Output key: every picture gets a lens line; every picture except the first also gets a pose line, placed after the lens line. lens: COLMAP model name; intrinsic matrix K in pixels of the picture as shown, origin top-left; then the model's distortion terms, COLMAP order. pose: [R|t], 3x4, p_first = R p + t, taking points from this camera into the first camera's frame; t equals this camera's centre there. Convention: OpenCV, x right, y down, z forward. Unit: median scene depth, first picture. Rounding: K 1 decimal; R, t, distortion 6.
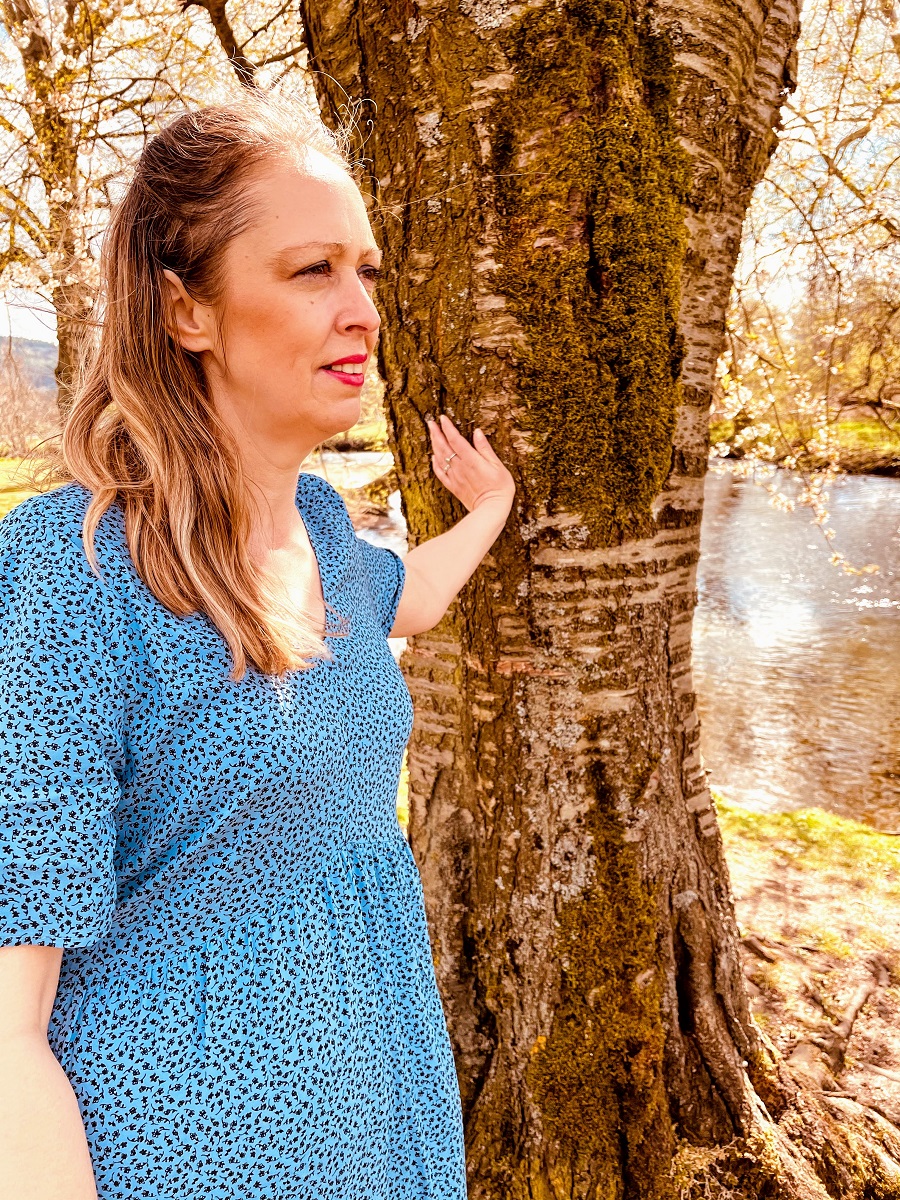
lens RADIAL K [[916.7, 0, 454.7], [0, 916.7, 597.8], [0, 0, 1]] dist [0.098308, -0.128903]
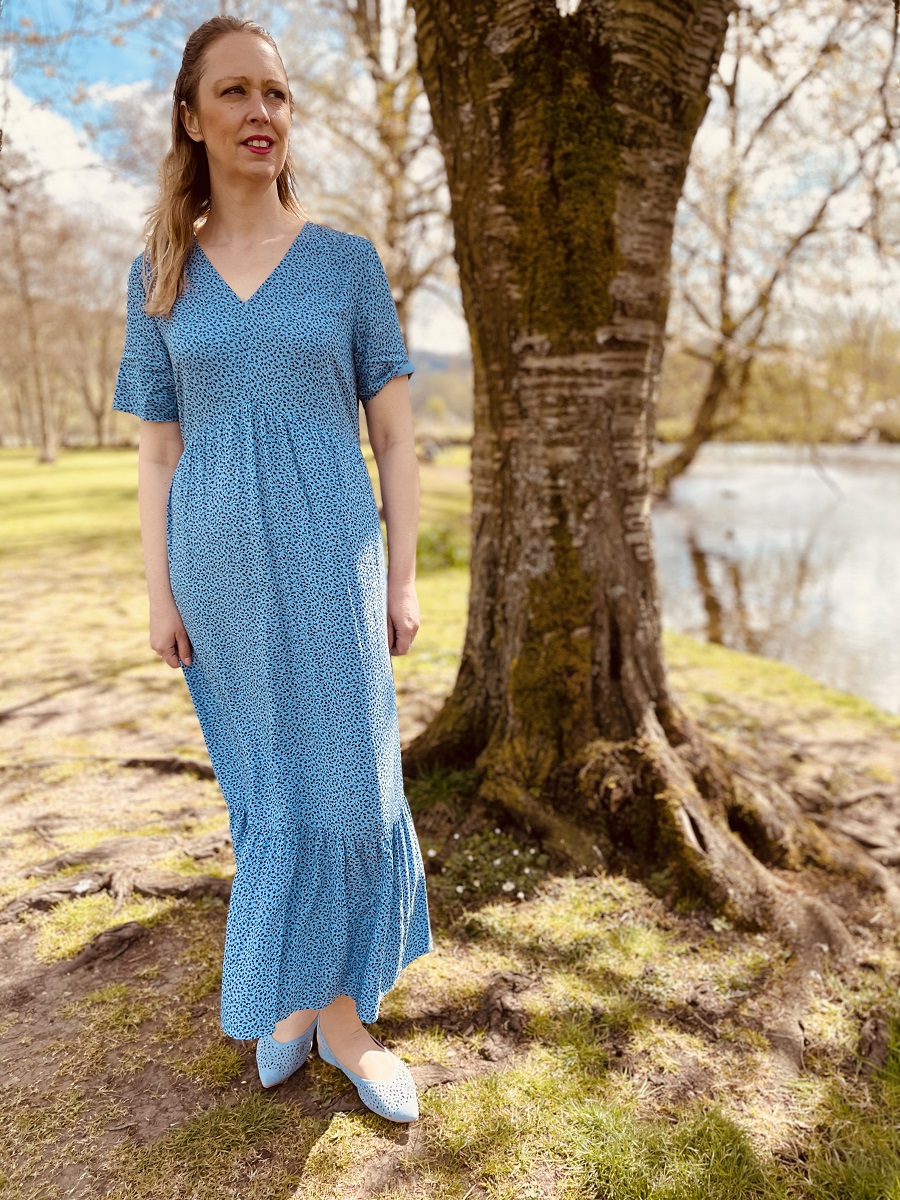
lens RADIAL K [[912.5, 0, 450.0], [0, 912.5, 600.0], [0, 0, 1]] dist [0.094307, -0.121954]
pose [[0.943894, 0.074703, -0.321688, 0.520061], [-0.073786, 0.997160, 0.015060, 0.360671], [0.321900, 0.009521, 0.946726, -0.613875]]
